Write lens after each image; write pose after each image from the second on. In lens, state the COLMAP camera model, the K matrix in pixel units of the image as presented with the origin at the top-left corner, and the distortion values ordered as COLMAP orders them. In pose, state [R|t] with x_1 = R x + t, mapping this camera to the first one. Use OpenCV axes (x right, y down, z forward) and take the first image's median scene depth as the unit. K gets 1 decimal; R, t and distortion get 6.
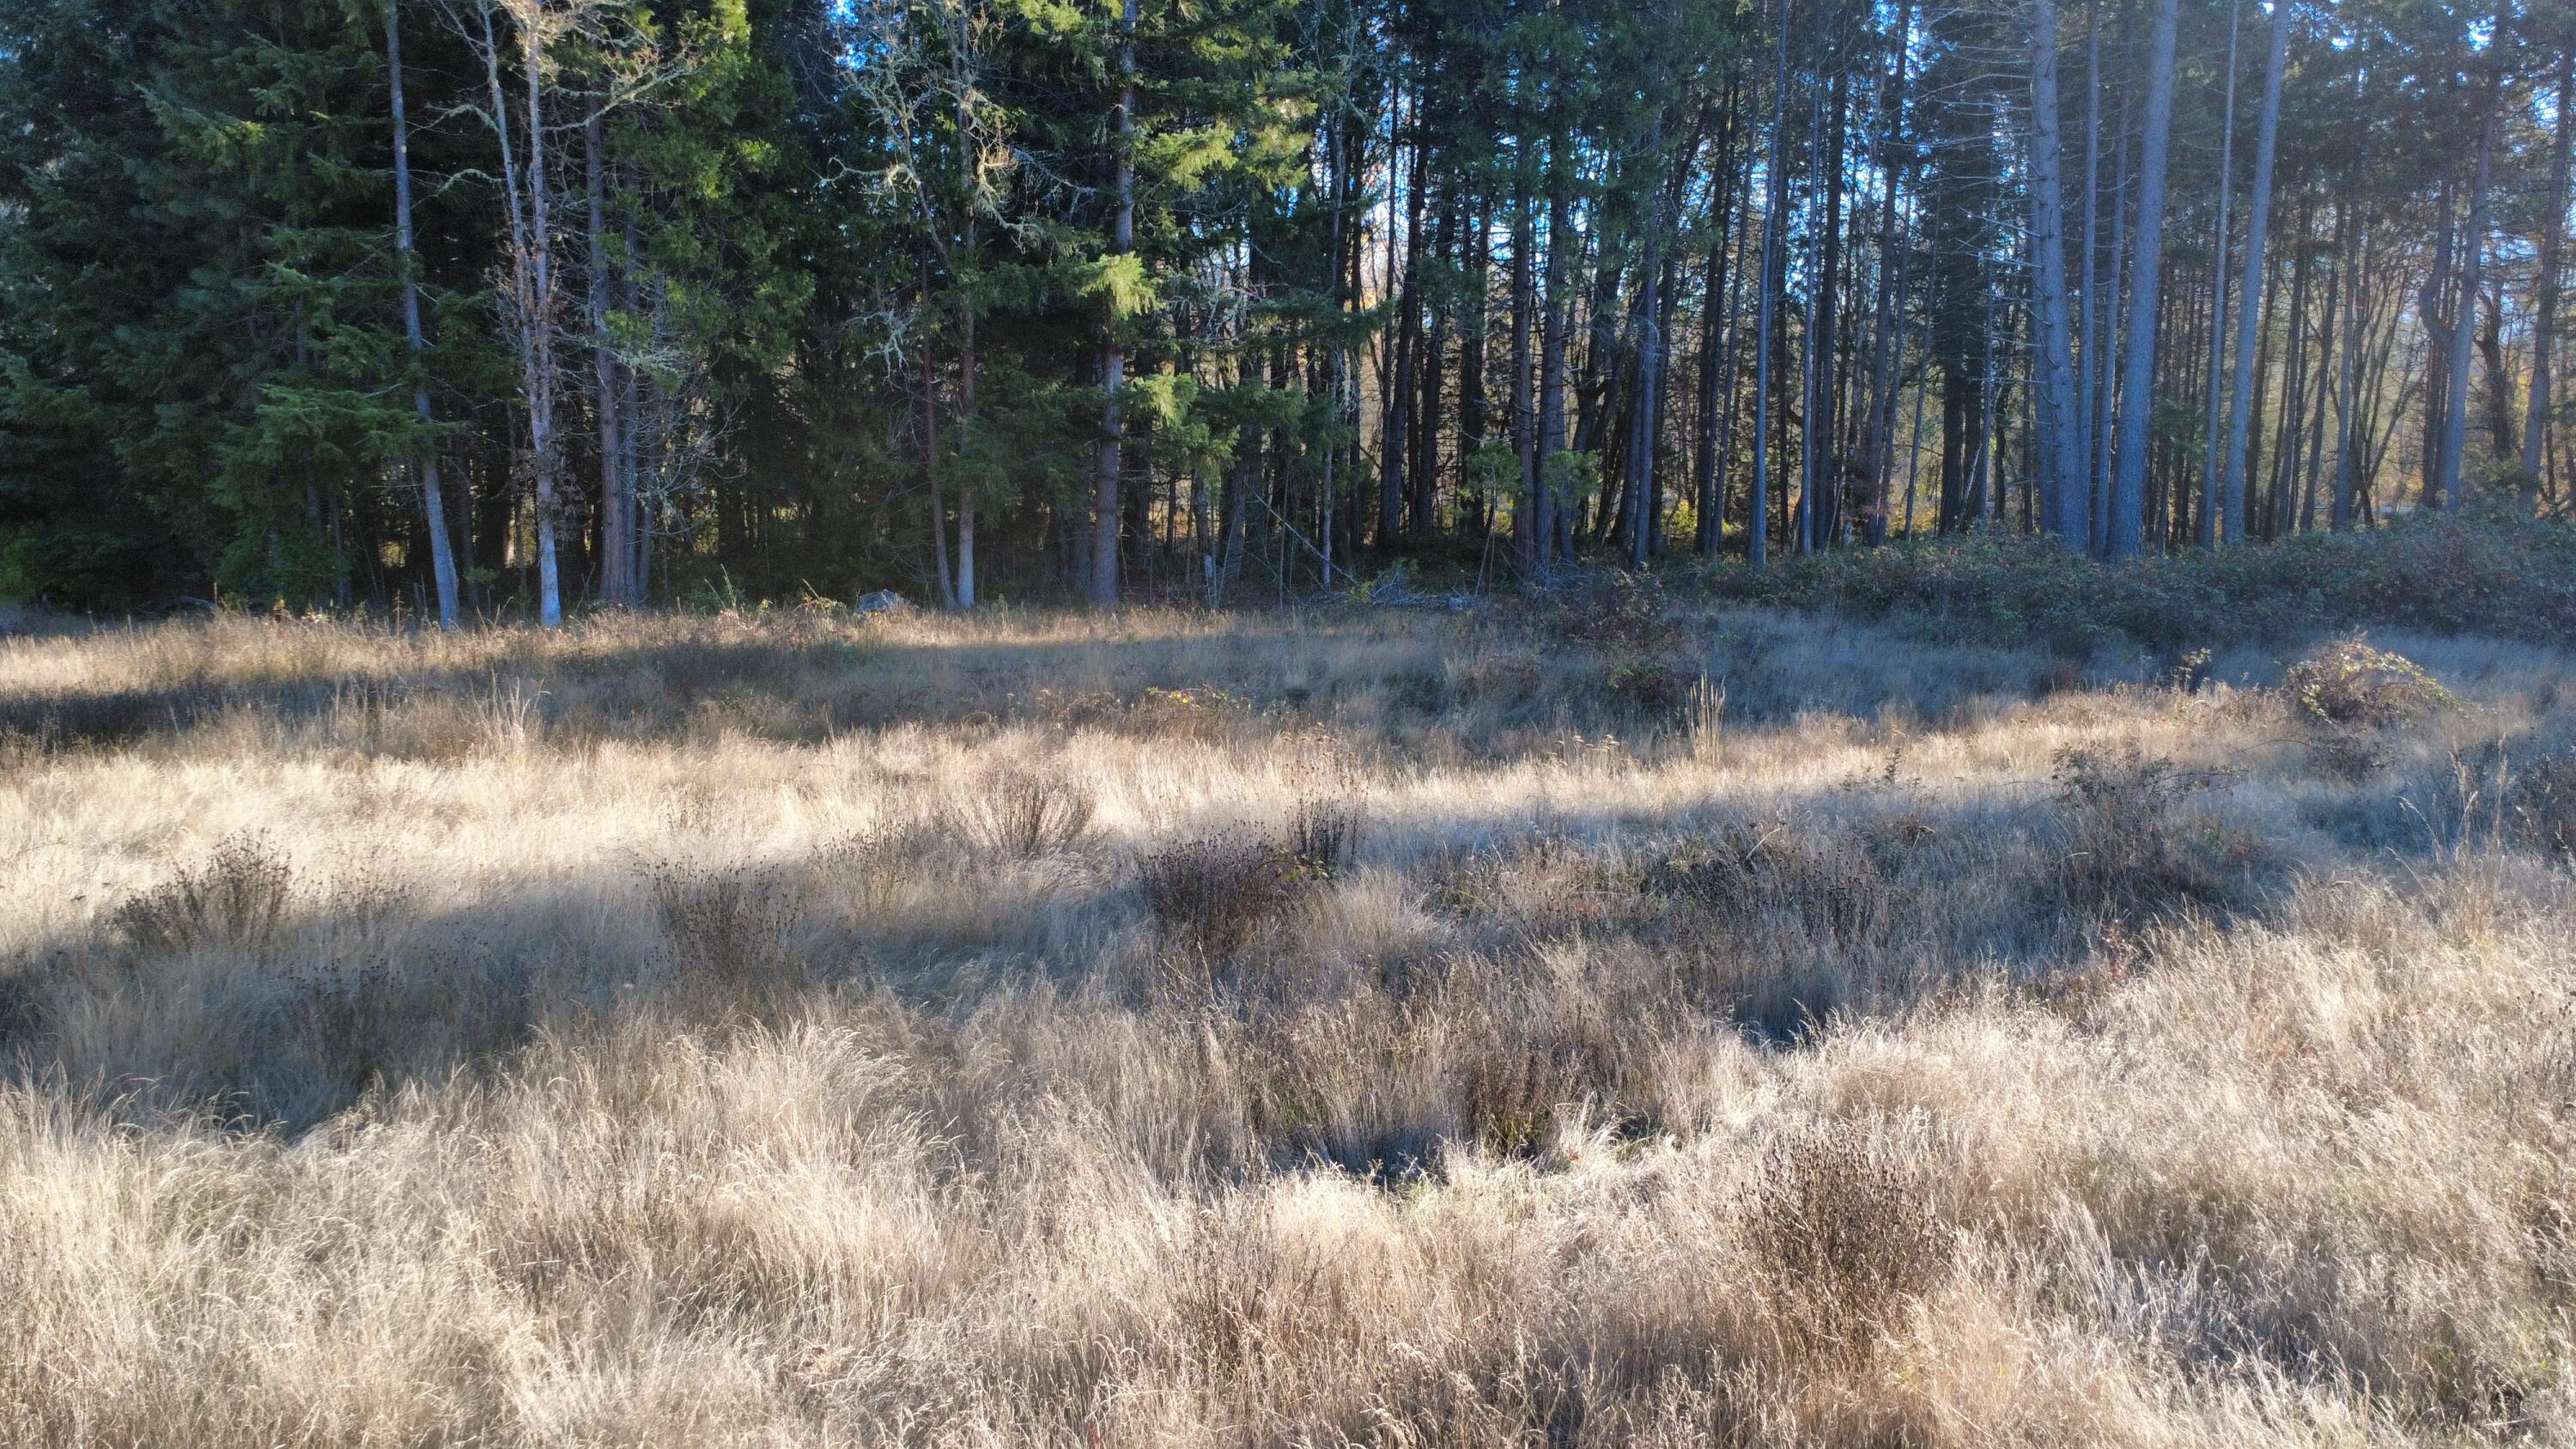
lens RADIAL K [[1858.0, 0, 1288.2], [0, 1858.0, 721.2], [0, 0, 1]] dist [0.000623, -0.005858]
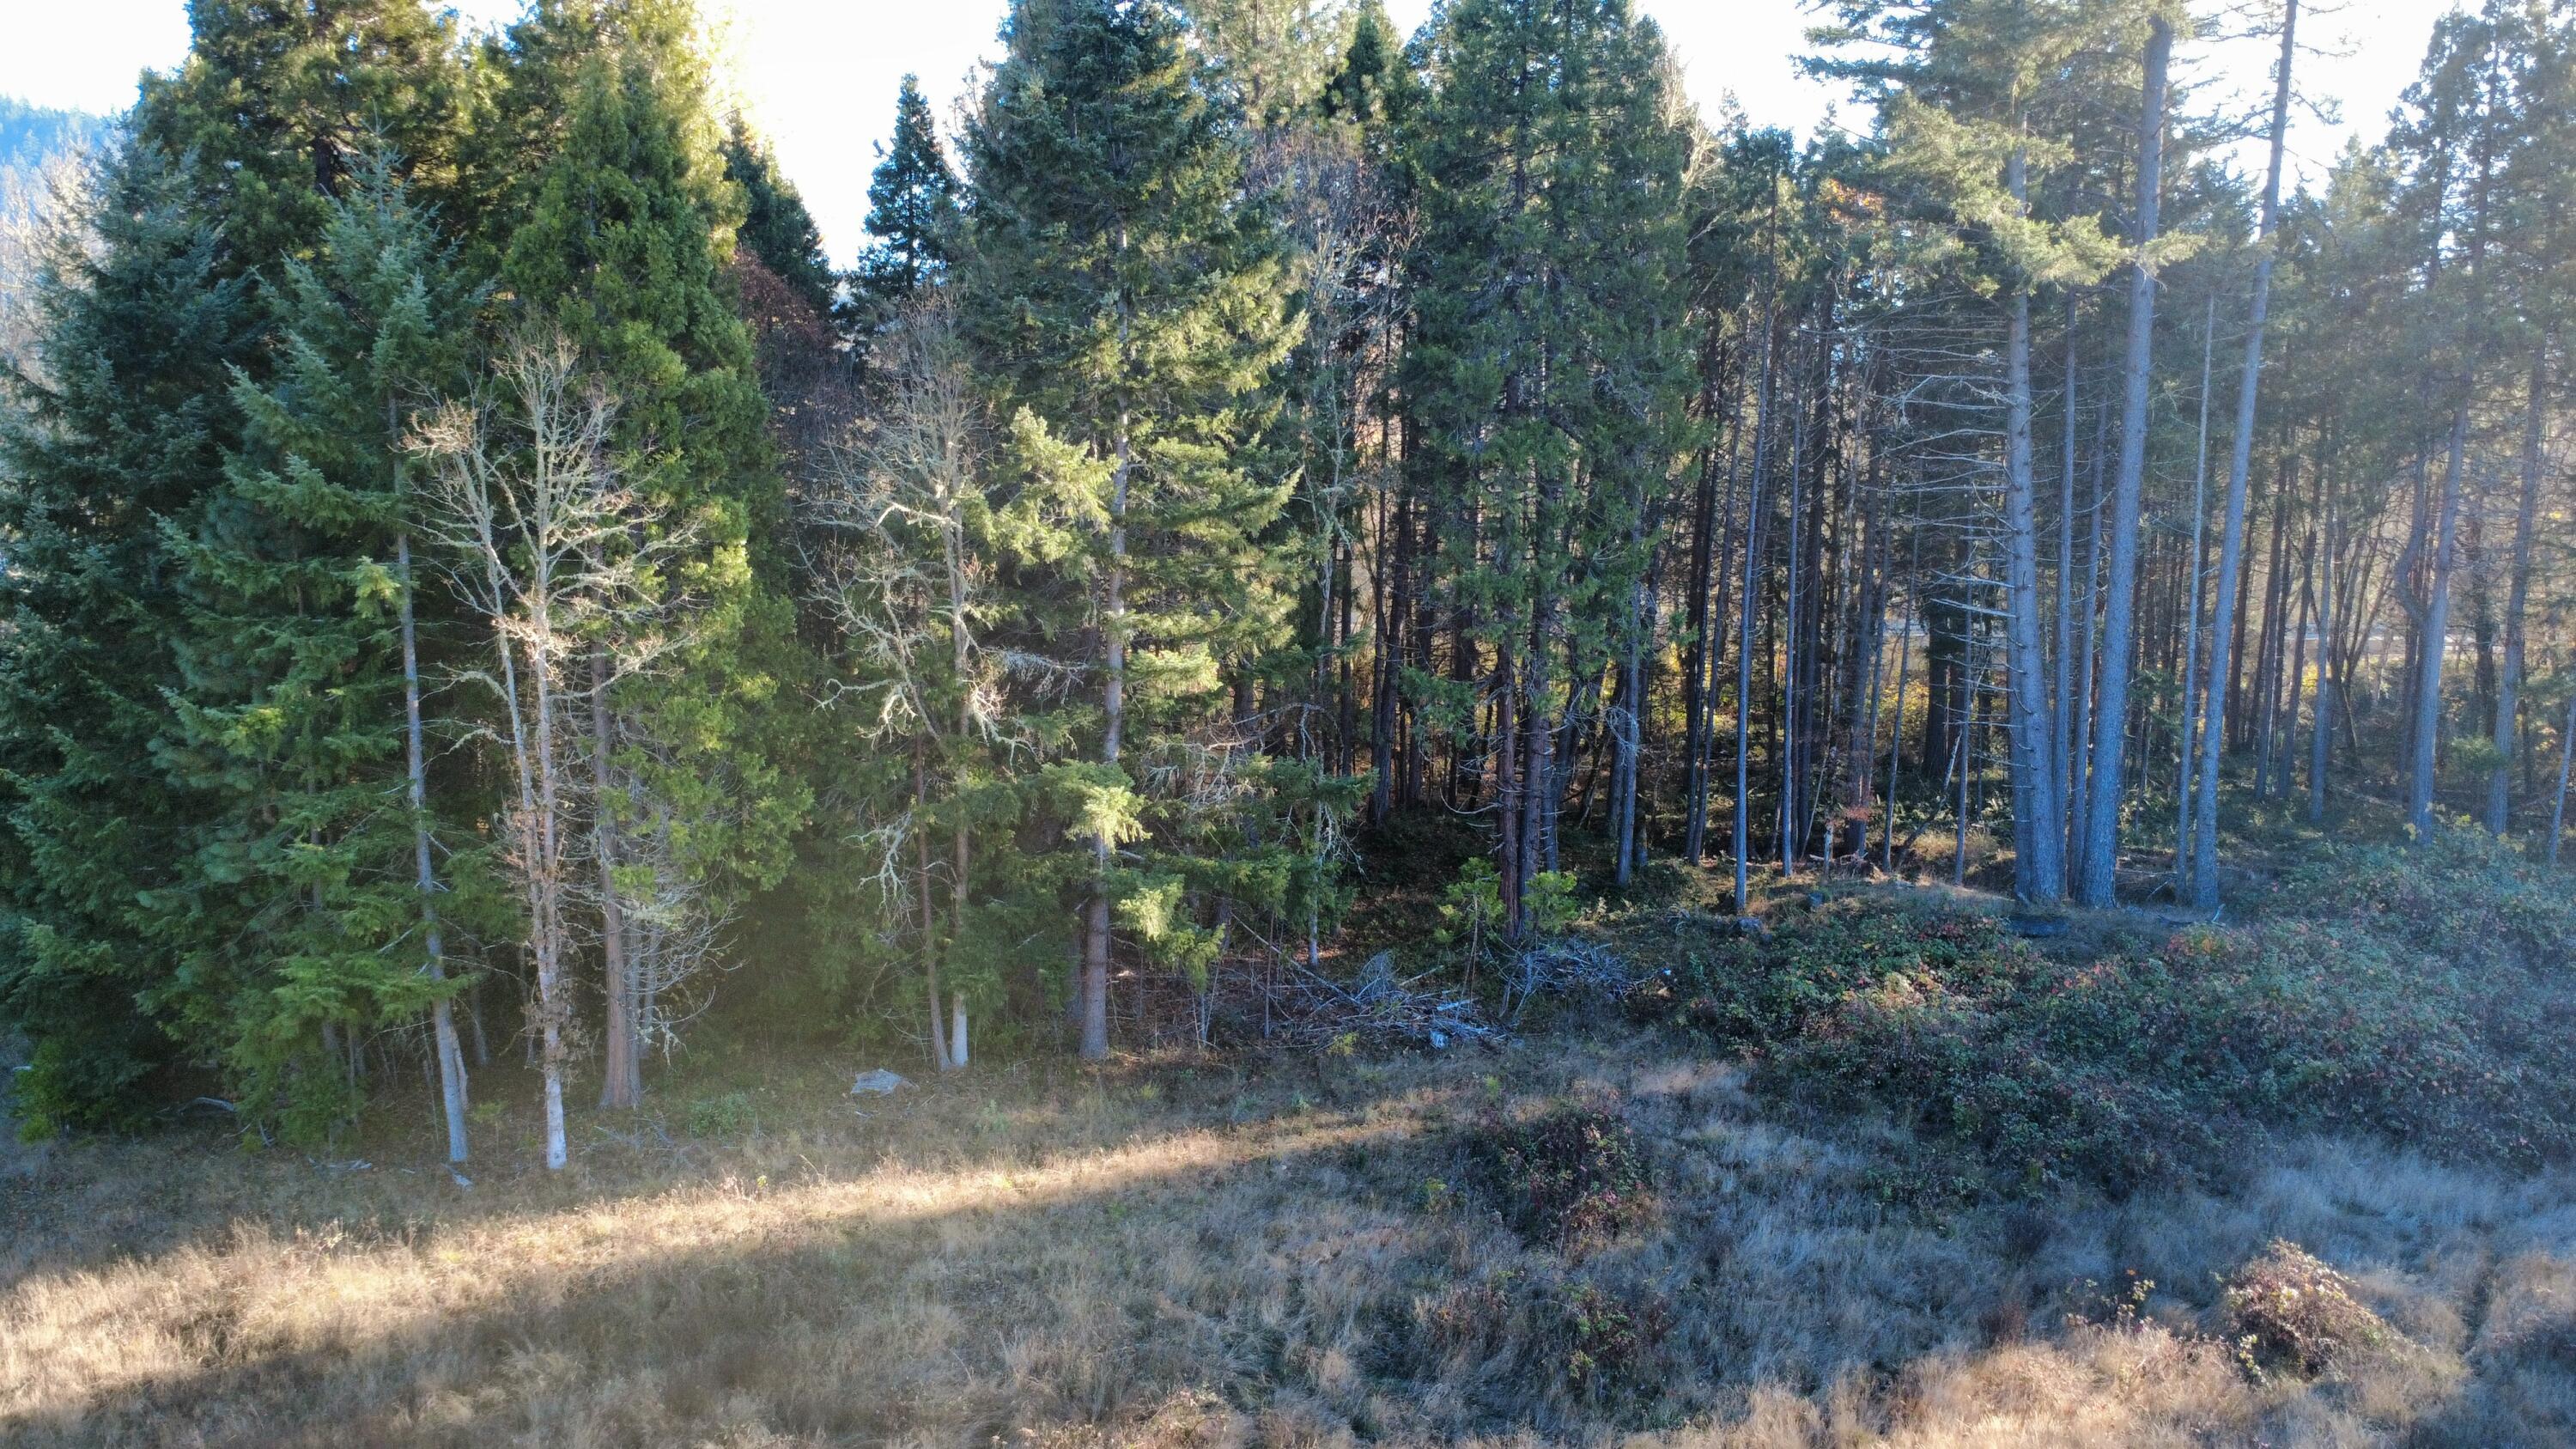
lens RADIAL K [[1858.0, 0, 1287.0], [0, 1858.0, 727.7], [0, 0, 1]] dist [0.000623, -0.005858]
pose [[0.999998, 0.001609, -0.001362, 0.010302], [-0.001612, 0.999997, -0.001912, -0.286032], [0.001359, 0.001914, 0.999997, -0.033209]]
